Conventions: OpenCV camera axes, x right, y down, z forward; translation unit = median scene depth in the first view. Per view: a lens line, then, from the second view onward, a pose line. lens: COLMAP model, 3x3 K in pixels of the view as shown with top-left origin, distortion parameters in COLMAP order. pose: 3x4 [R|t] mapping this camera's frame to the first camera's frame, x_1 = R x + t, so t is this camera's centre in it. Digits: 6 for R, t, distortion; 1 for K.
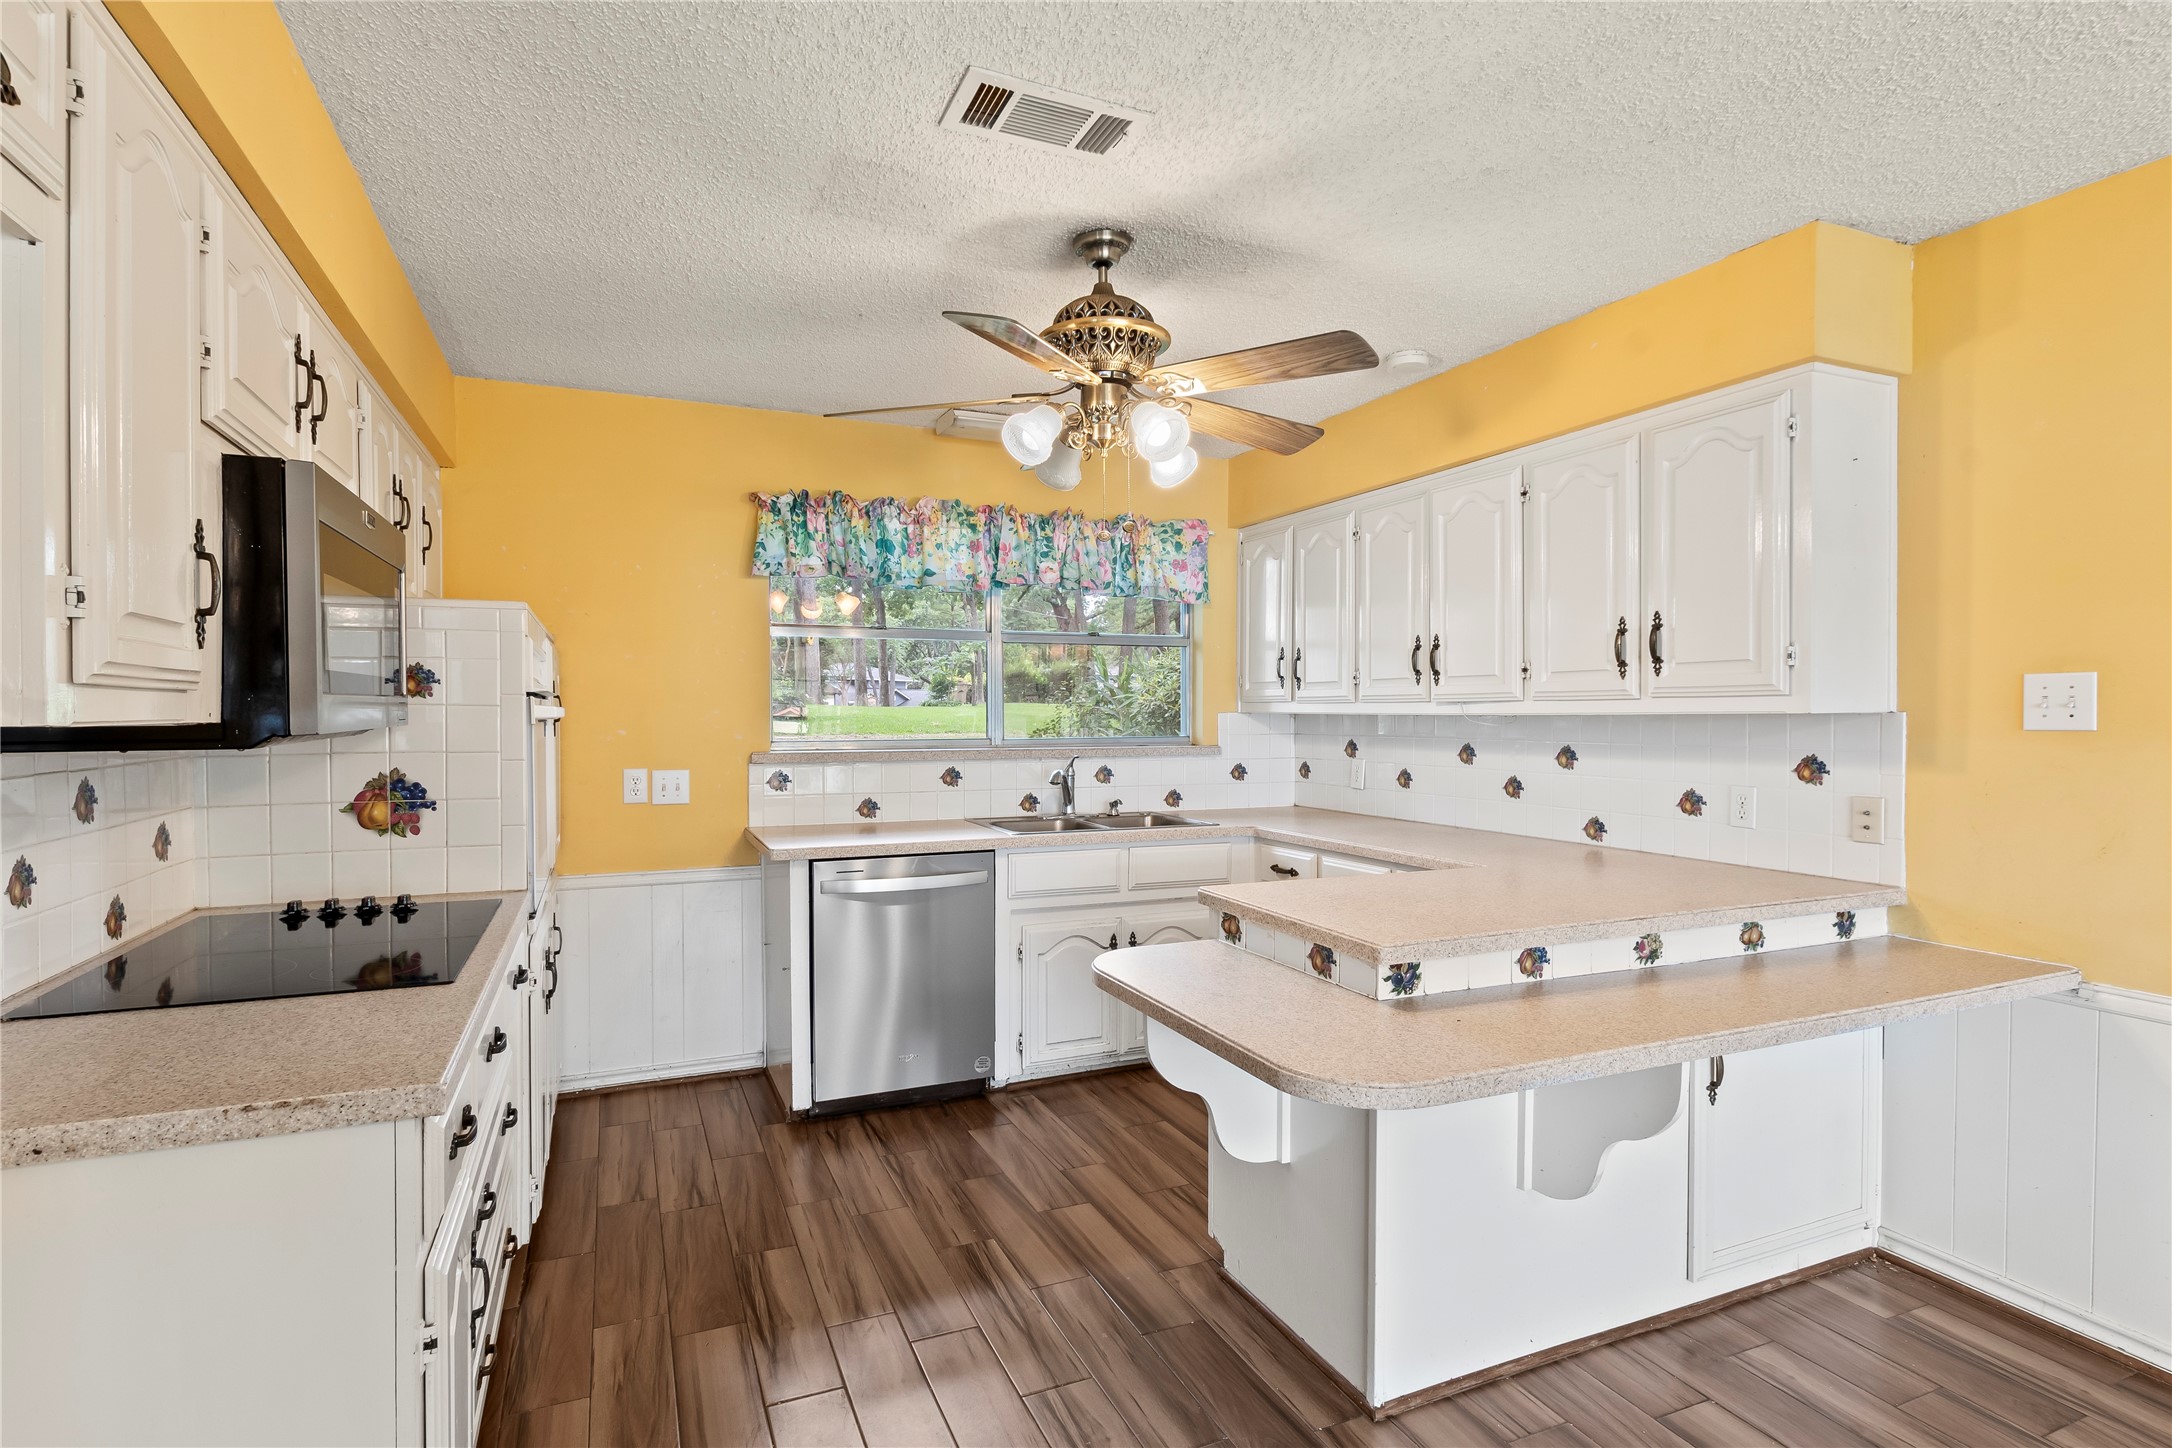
lens RADIAL K [[1061.5, 0, 1067.1], [0, 1061.5, 729.7], [0, 0, 1]] dist [-0.001052, -0.000137]
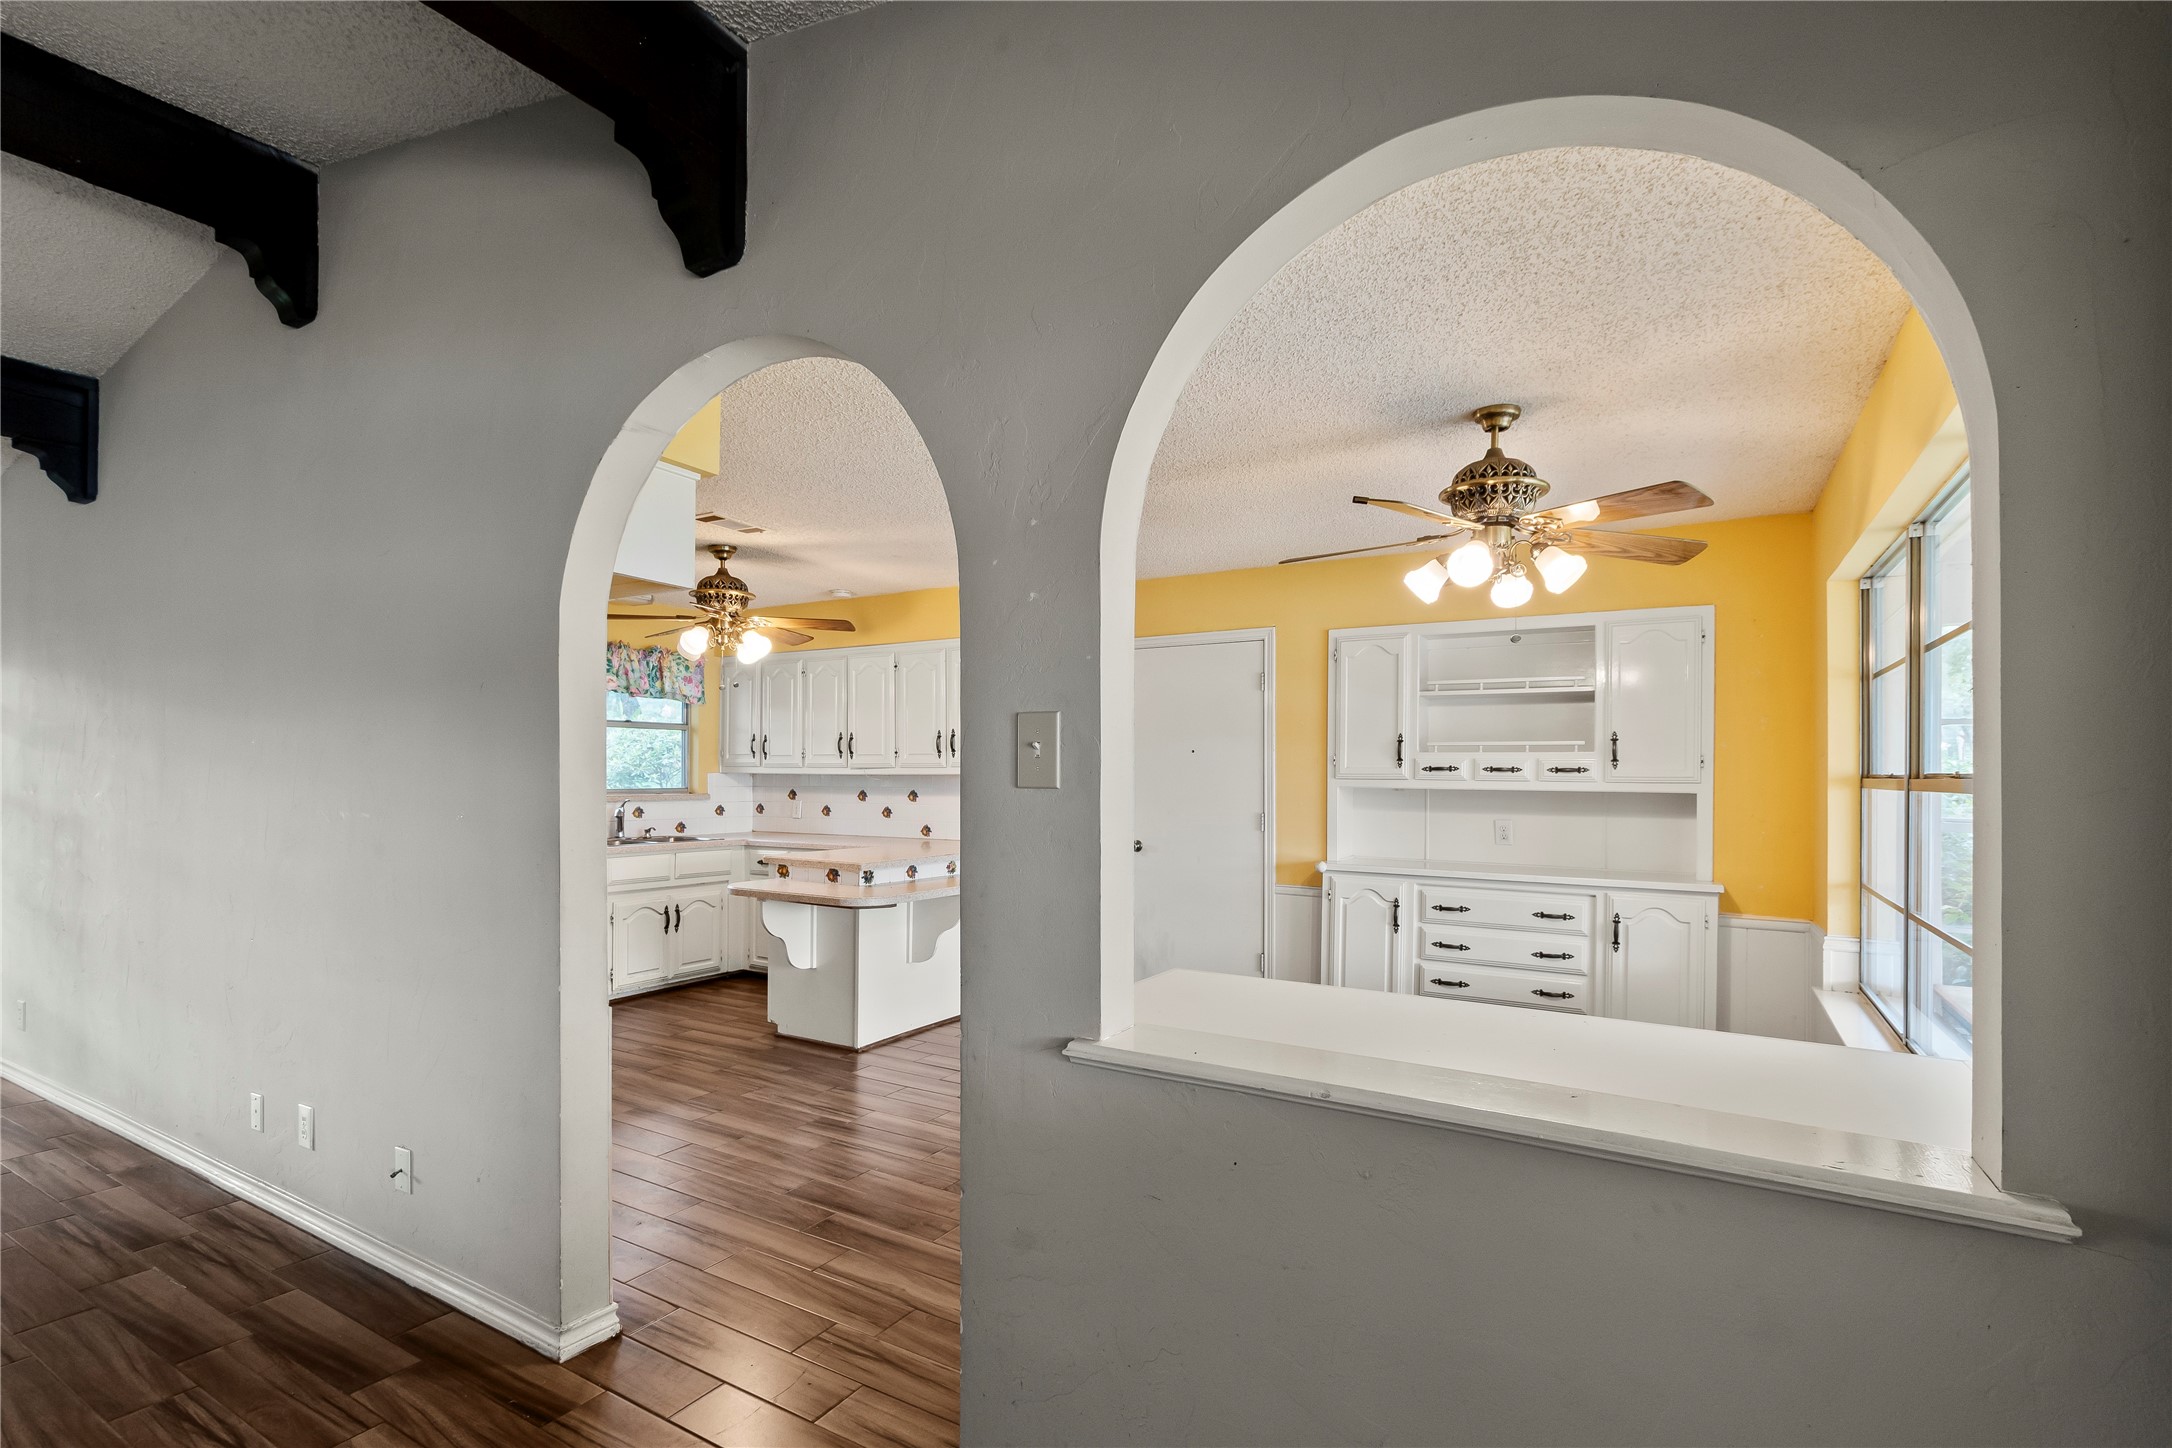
lens RADIAL K [[1022.4, 0, 1050.2], [0, 1022.4, 780.7], [0, 0, 1]] dist [-0.000115, -0.000033]
pose [[0.820525, 0.000900, 0.571609, -0.382144], [0.004582, 0.999956, -0.008152, 0.013037], [-0.571592, 0.009307, 0.820485, -0.664959]]
